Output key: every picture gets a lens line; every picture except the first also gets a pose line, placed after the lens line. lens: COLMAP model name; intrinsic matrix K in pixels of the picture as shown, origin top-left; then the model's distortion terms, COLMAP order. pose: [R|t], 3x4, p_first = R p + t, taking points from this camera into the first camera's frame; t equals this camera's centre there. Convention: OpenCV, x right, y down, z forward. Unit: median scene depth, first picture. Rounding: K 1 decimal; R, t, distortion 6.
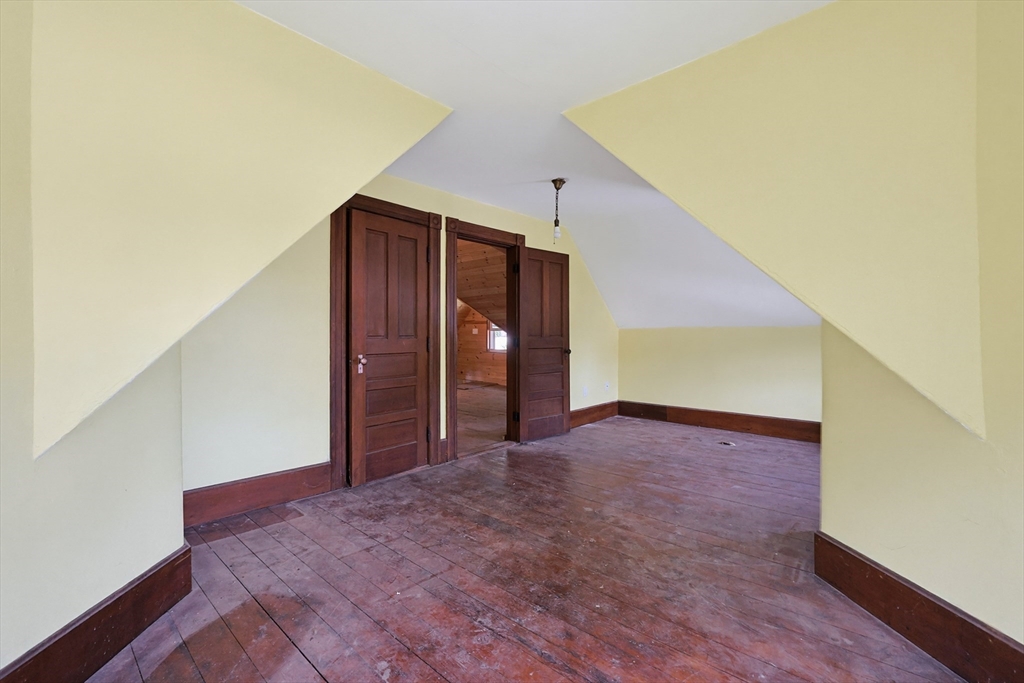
lens RADIAL K [[442.6, 0, 516.7], [0, 442.6, 338.3], [0, 0, 1]] dist [-0.001952, -0.000149]
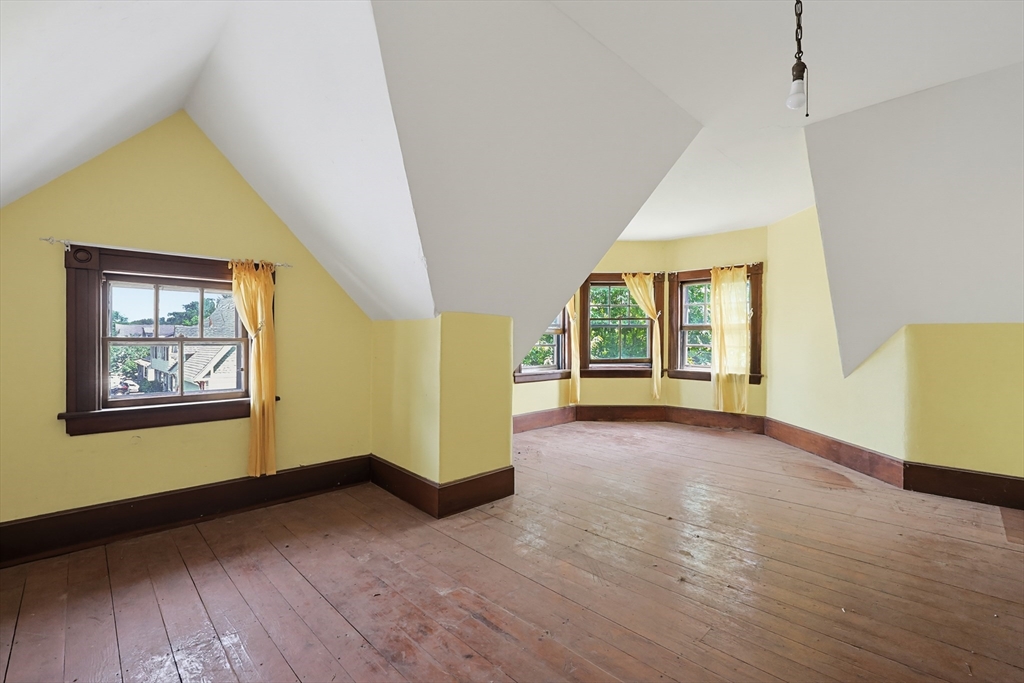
lens RADIAL K [[442.6, 0, 516.7], [0, 442.6, 338.3], [0, 0, 1]] dist [-0.001952, -0.000149]
pose [[-0.997973, 0.001490, 0.063616, 0.442527], [0.001435, 0.999999, -0.000919, -0.012359], [-0.063617, -0.000826, -0.997974, 1.902795]]
